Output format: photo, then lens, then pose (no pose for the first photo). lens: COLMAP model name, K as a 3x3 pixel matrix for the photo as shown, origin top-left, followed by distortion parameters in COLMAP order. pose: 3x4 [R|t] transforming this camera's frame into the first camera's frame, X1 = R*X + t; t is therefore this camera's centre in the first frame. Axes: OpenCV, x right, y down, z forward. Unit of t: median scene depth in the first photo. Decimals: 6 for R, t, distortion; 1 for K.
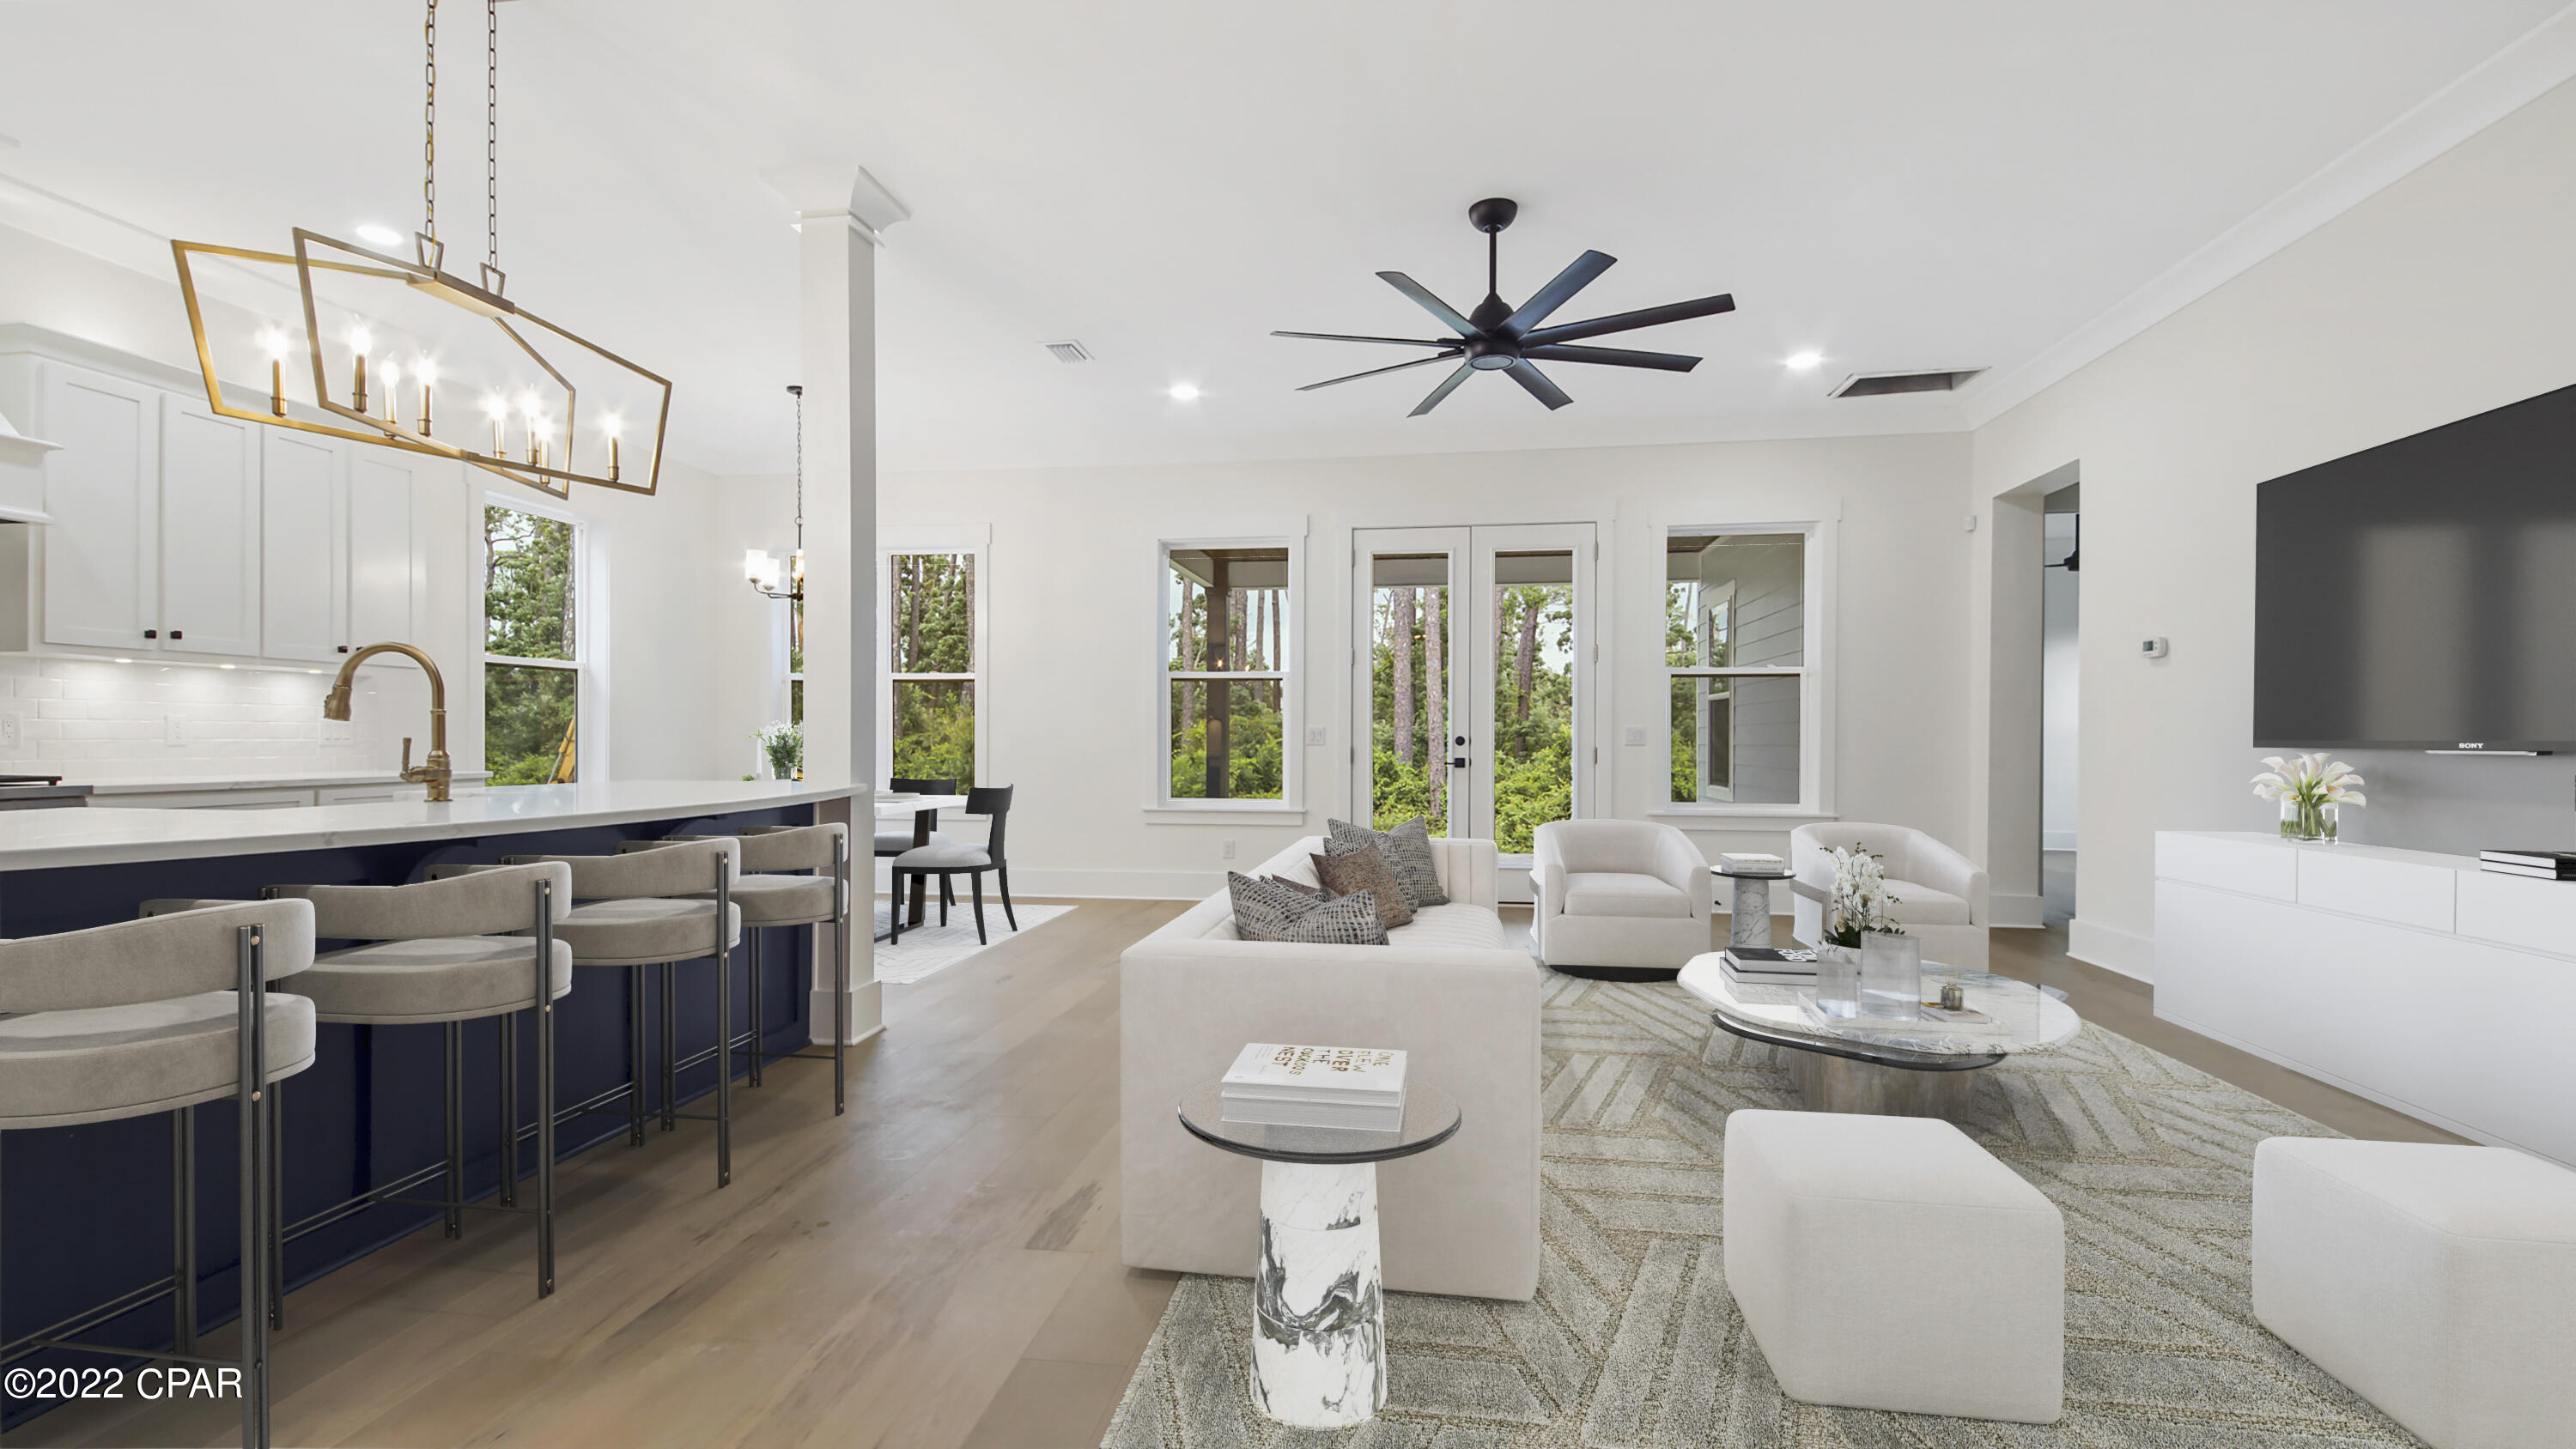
lens RADIAL K [[1119.0, 0, 1288.2], [0, 1119.0, 737.9], [0, 0, 1]] dist [-0.001859, -0.000624]
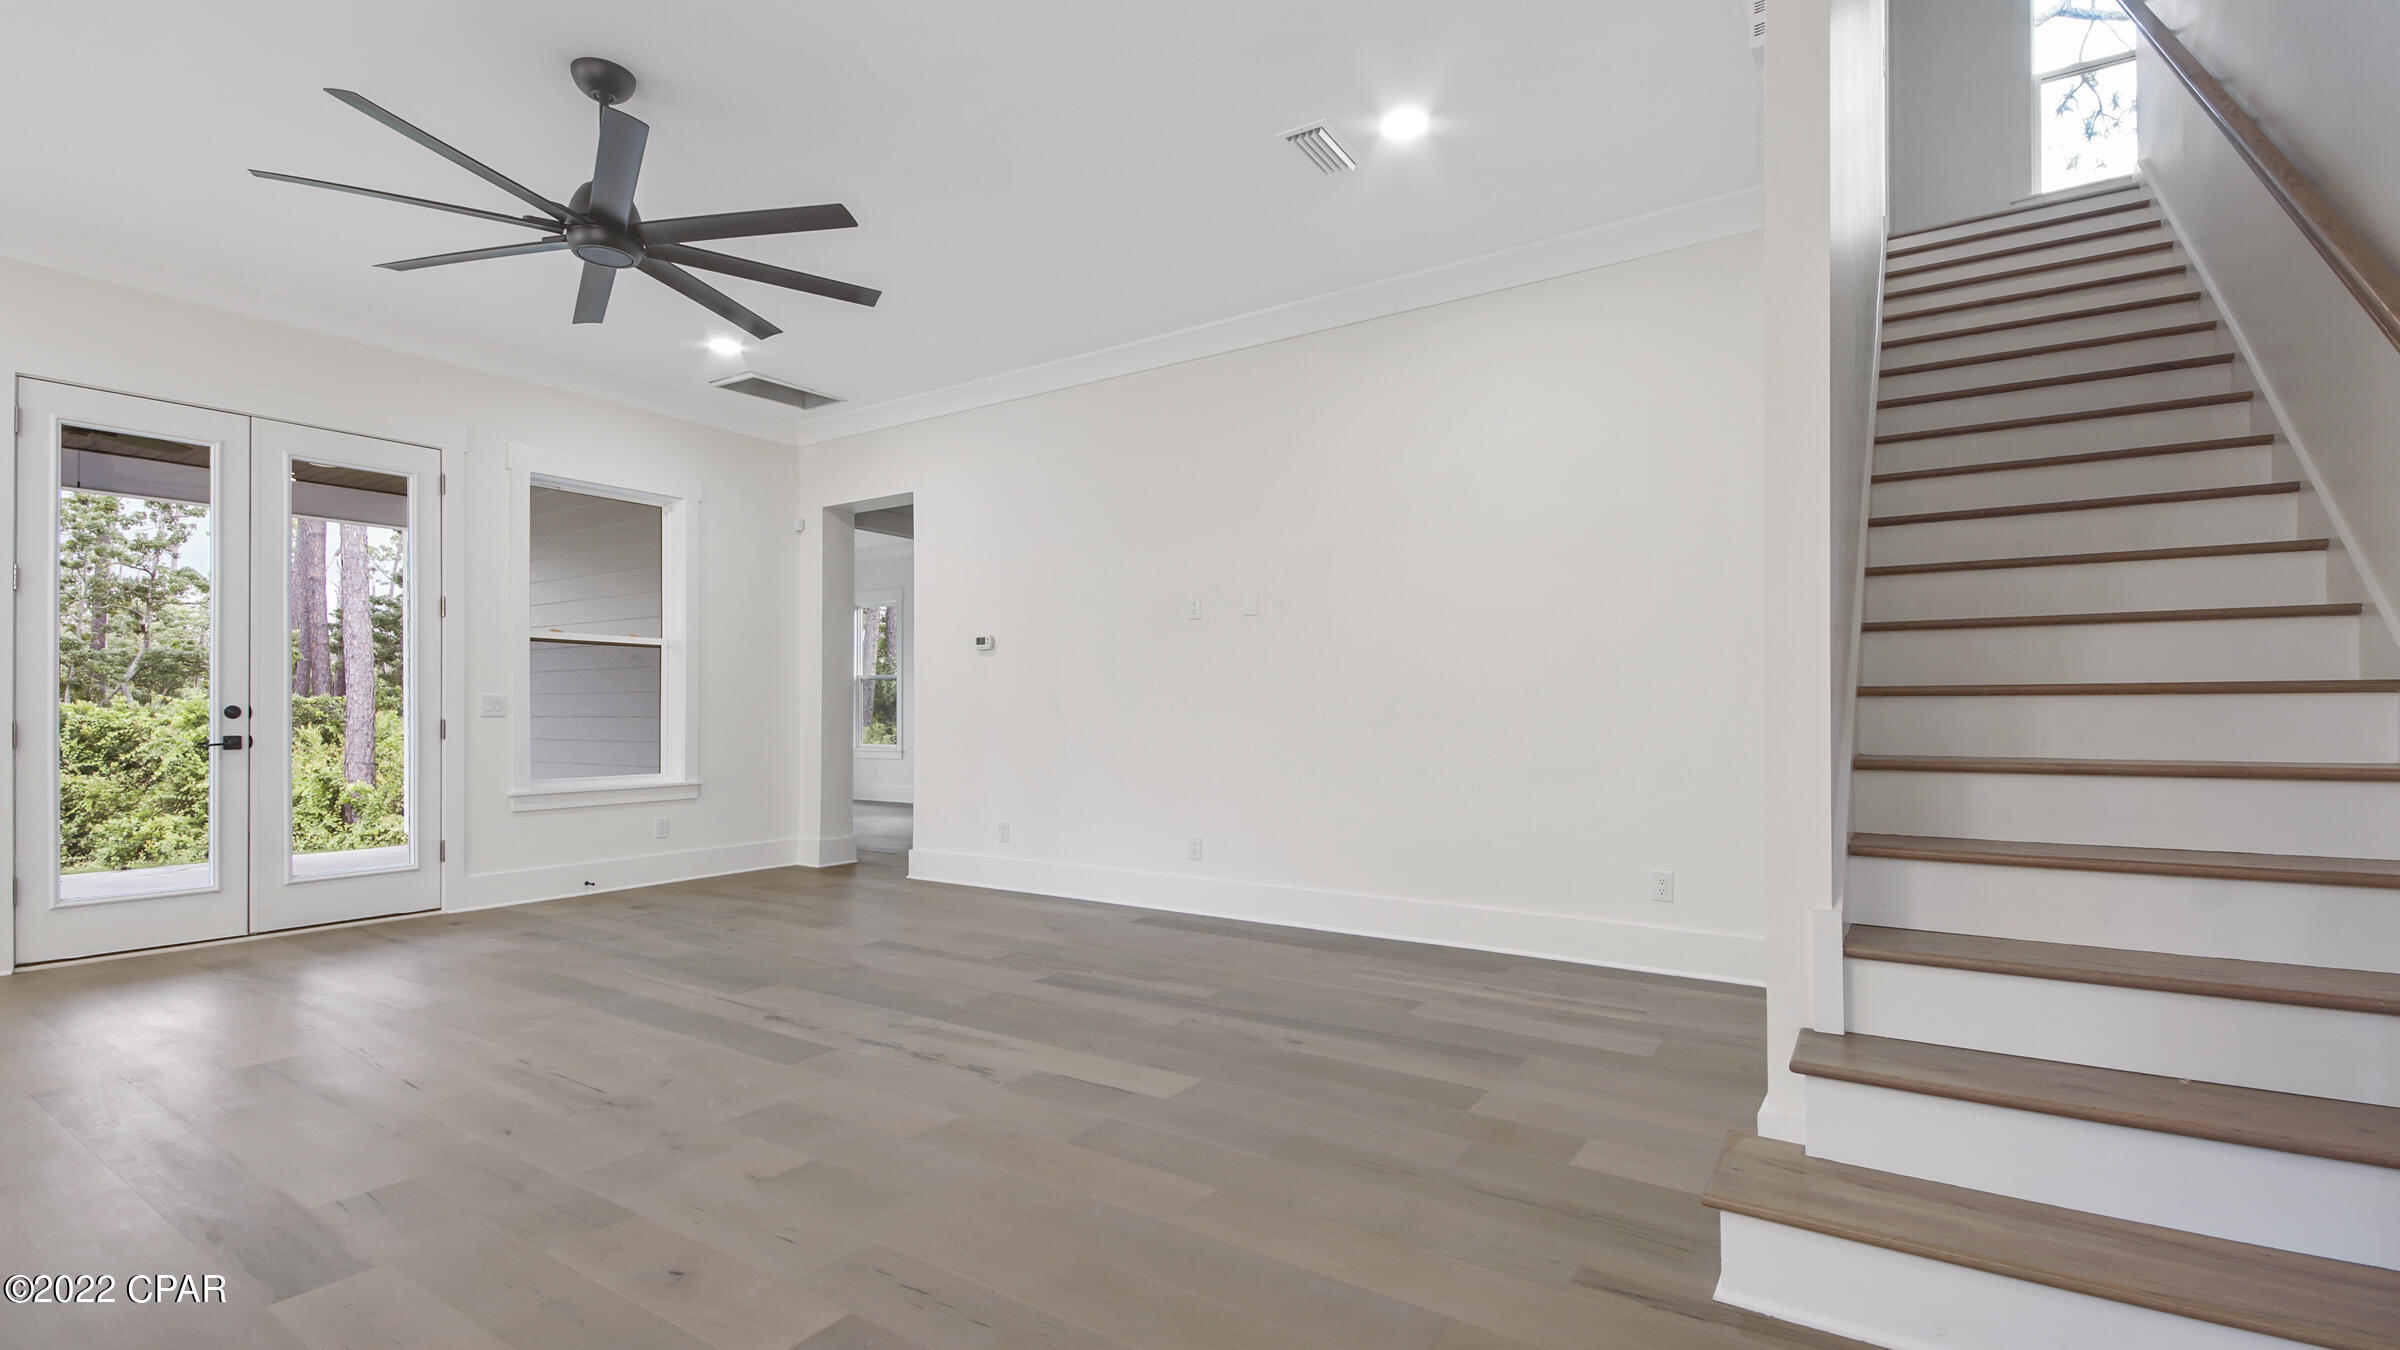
lens RADIAL K [[1042.7, 0, 1193.7], [0, 1042.7, 712.6], [0, 0, 1]] dist [-0.001859, -0.000624]
pose [[0.416754, -0.002938, 0.909014, -0.203235], [0.000933, 0.999996, 0.002805, 0.001814], [-0.909019, -0.000321, 0.416755, 0.163709]]
